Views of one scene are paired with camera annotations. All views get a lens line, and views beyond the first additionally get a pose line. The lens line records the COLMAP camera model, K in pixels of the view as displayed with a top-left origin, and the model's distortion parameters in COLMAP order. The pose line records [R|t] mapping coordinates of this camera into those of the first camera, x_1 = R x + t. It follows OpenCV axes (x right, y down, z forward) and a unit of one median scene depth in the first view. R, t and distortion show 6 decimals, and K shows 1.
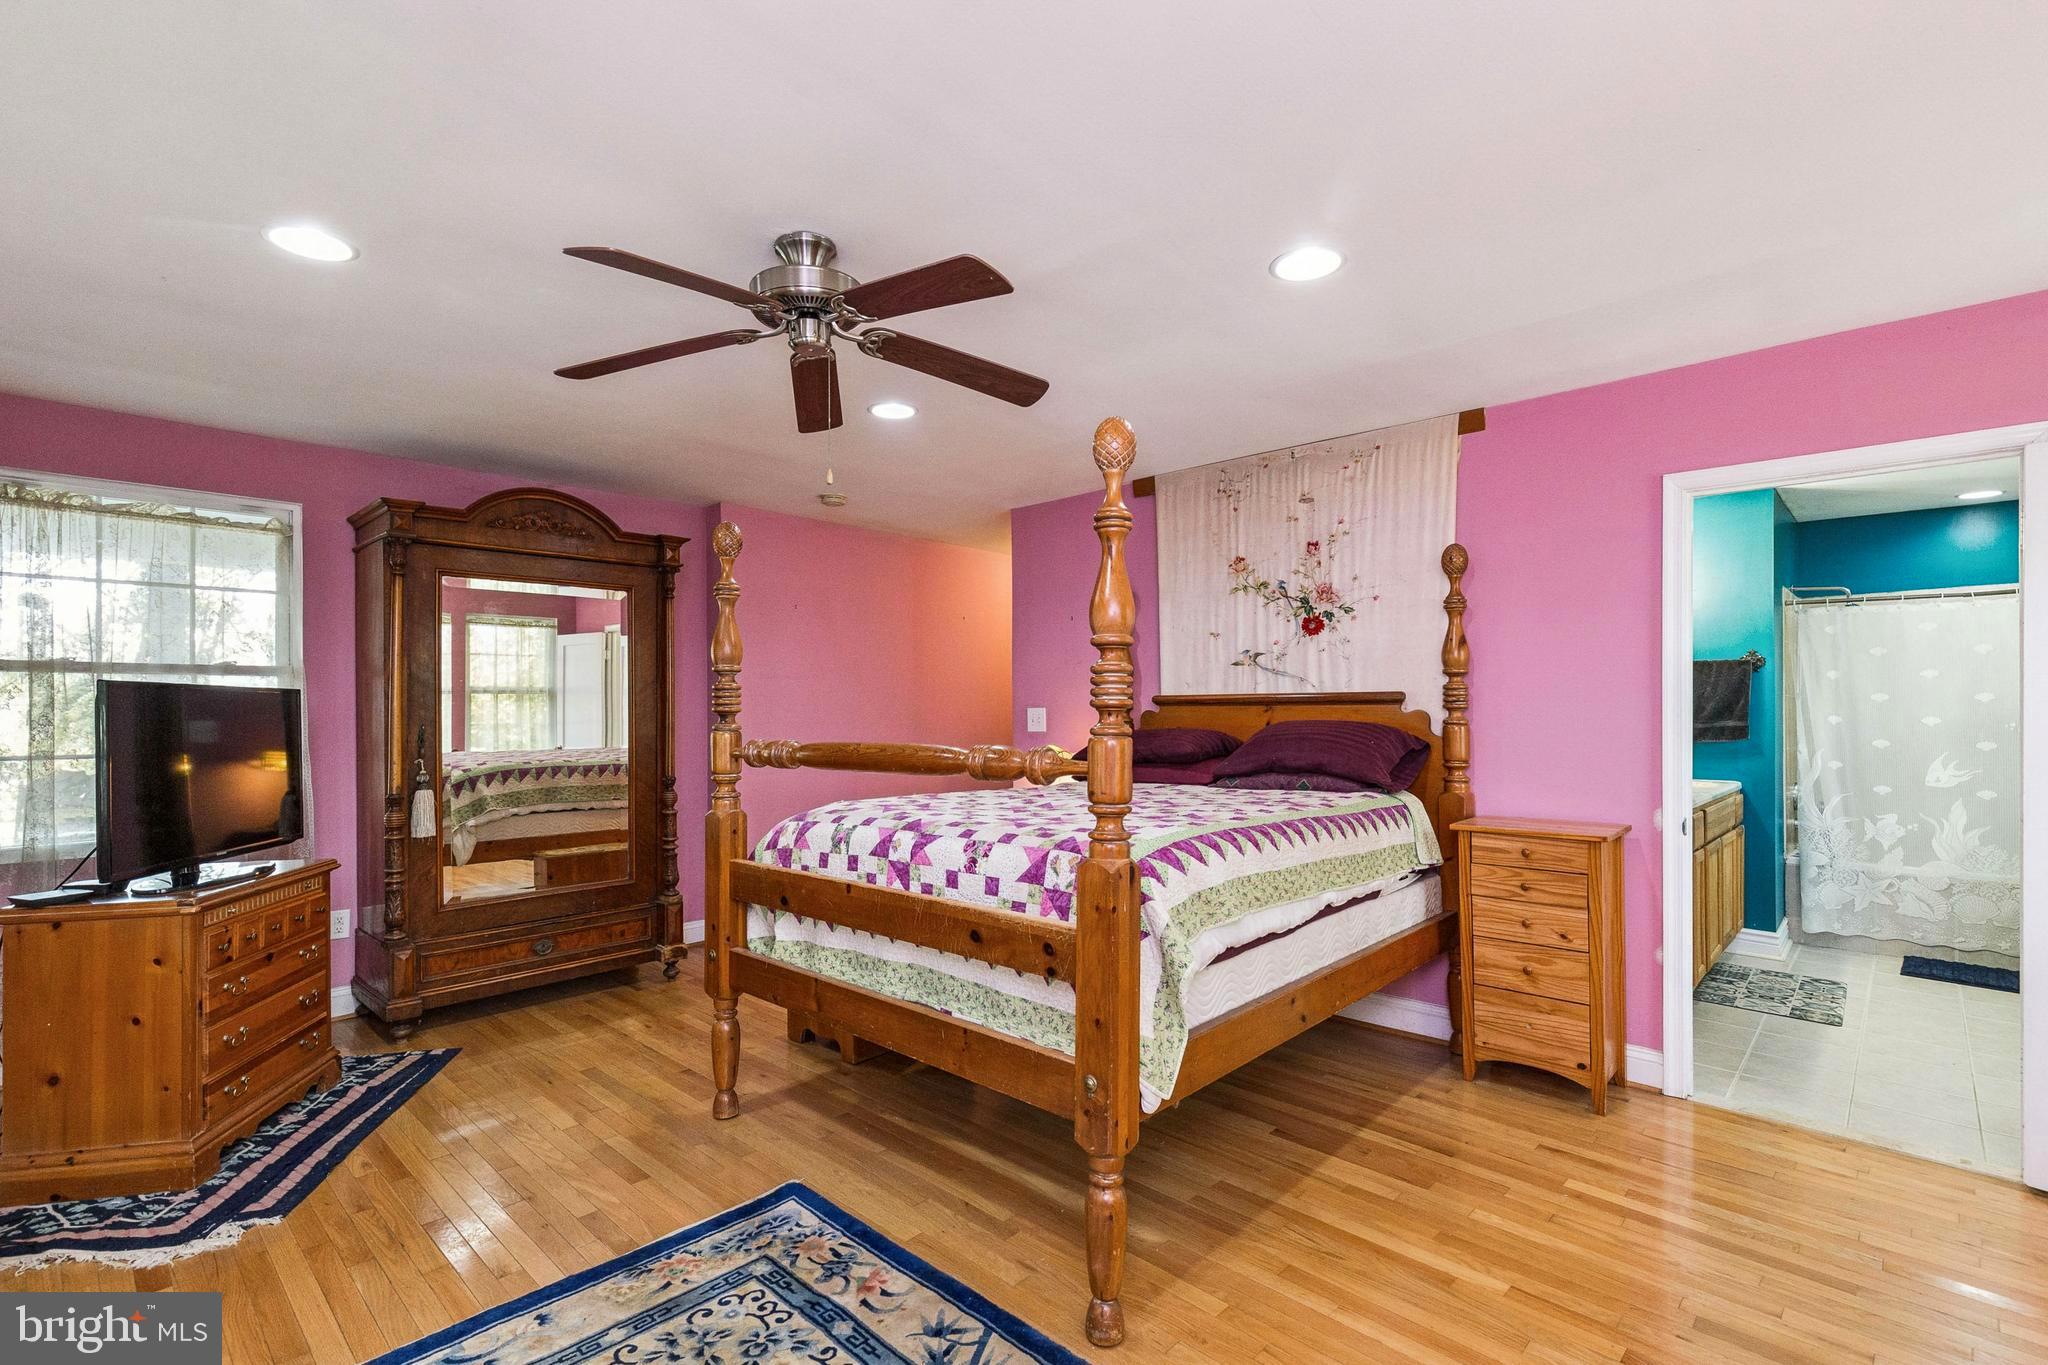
lens RADIAL K [[936.4, 0, 1017.1], [0, 936.4, 702.6], [0, 0, 1]] dist [0.003209, 0.000405]
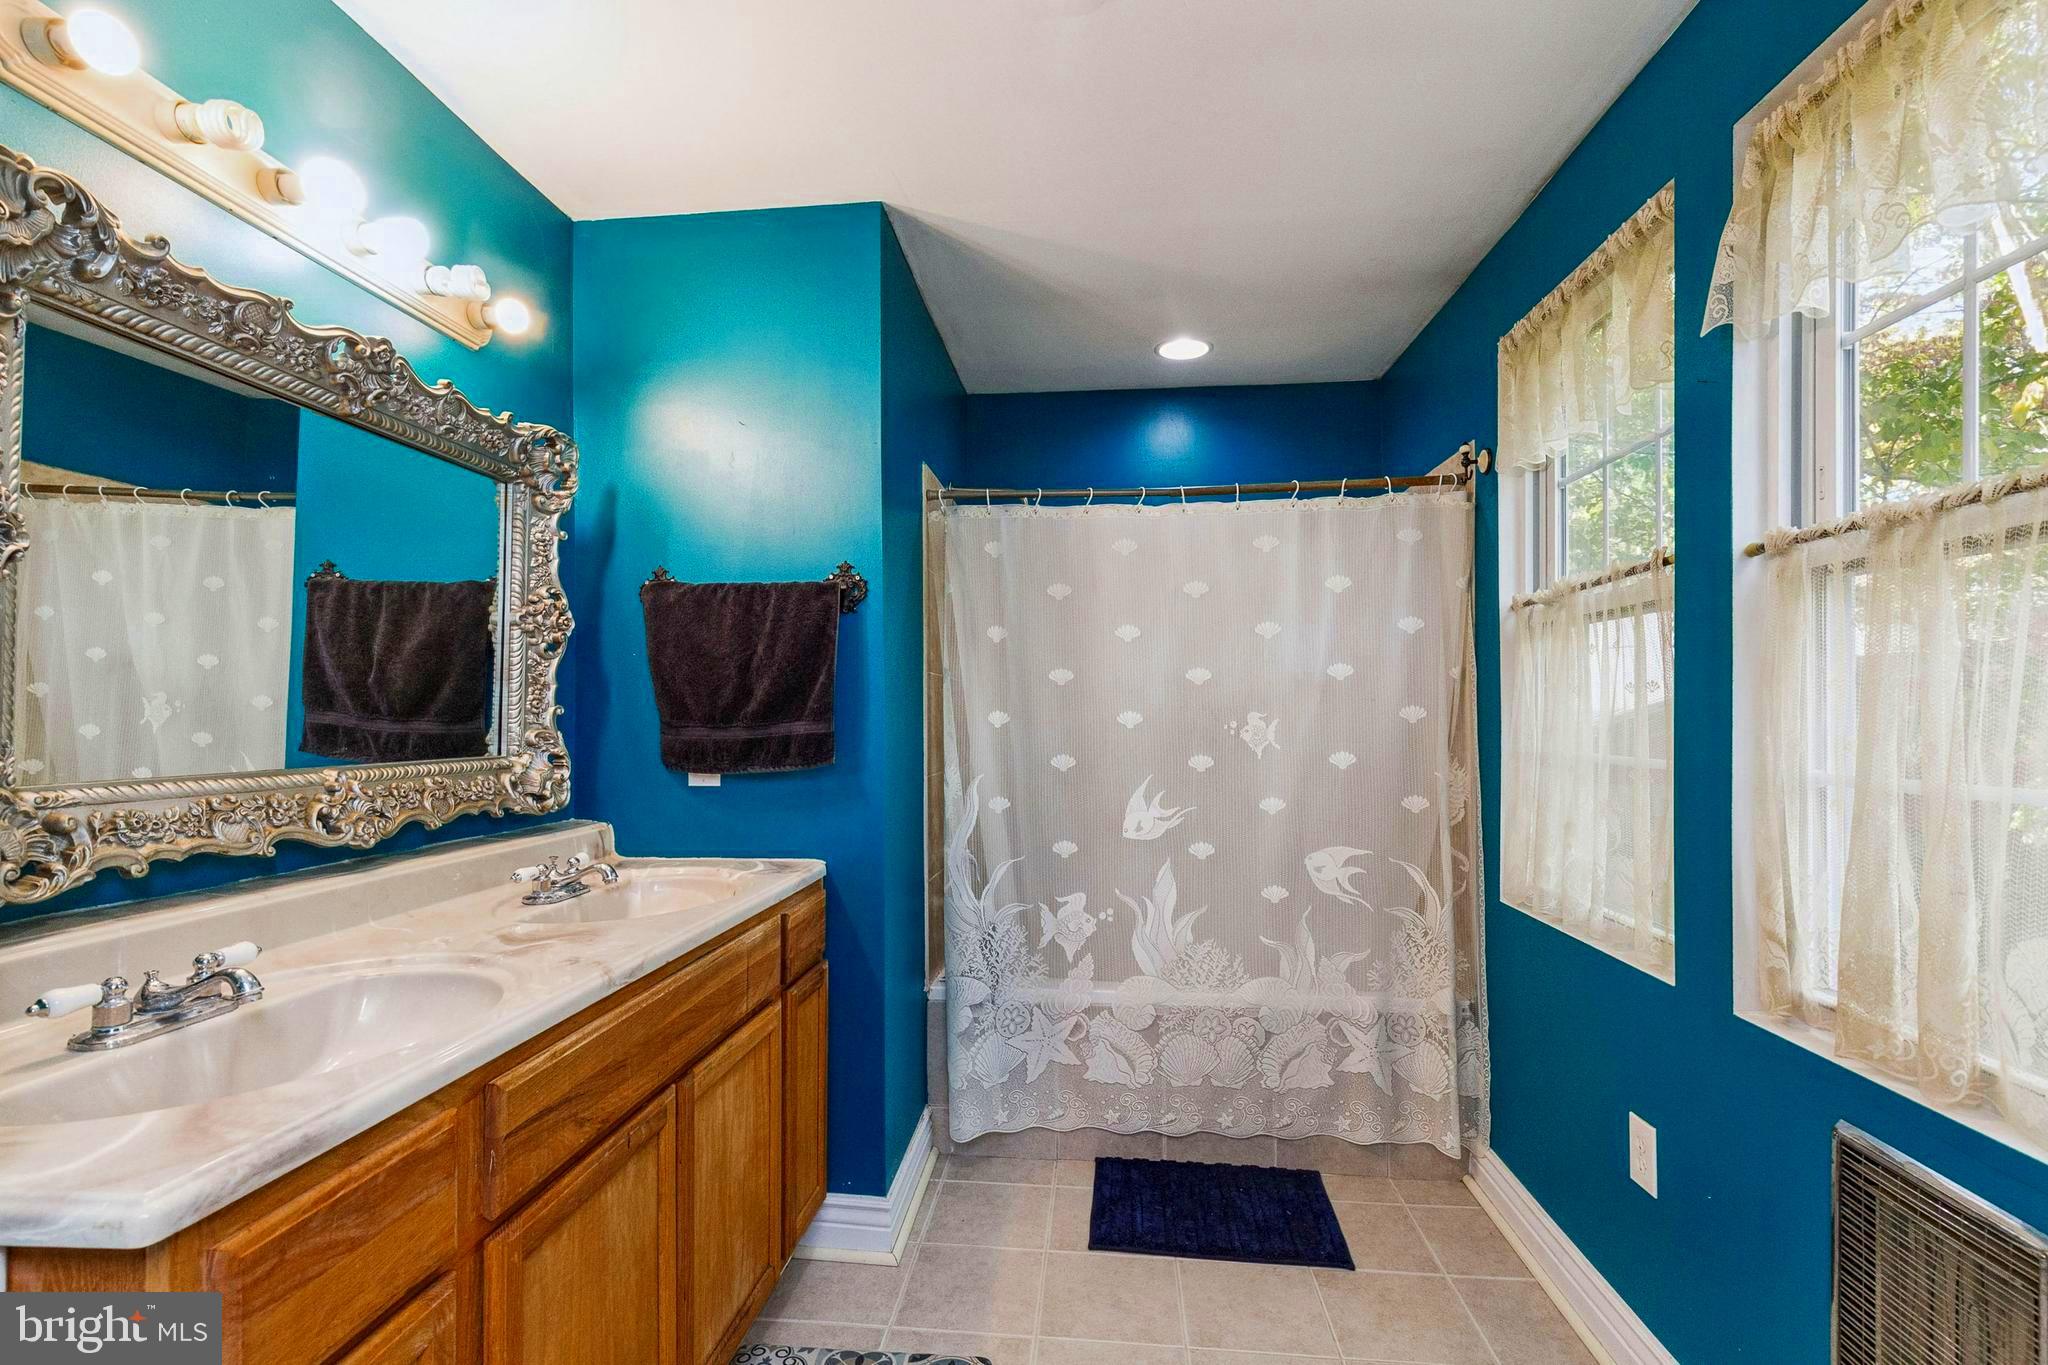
lens RADIAL K [[936.4, 0, 1022.5], [0, 936.4, 697.1], [0, 0, 1]] dist [0.003209, 0.000405]
pose [[0.780988, 0.007820, 0.624497, 0.572846], [0.001718, 0.999891, -0.014670, 0.014380], [-0.624544, 0.012530, 0.780889, 0.602162]]
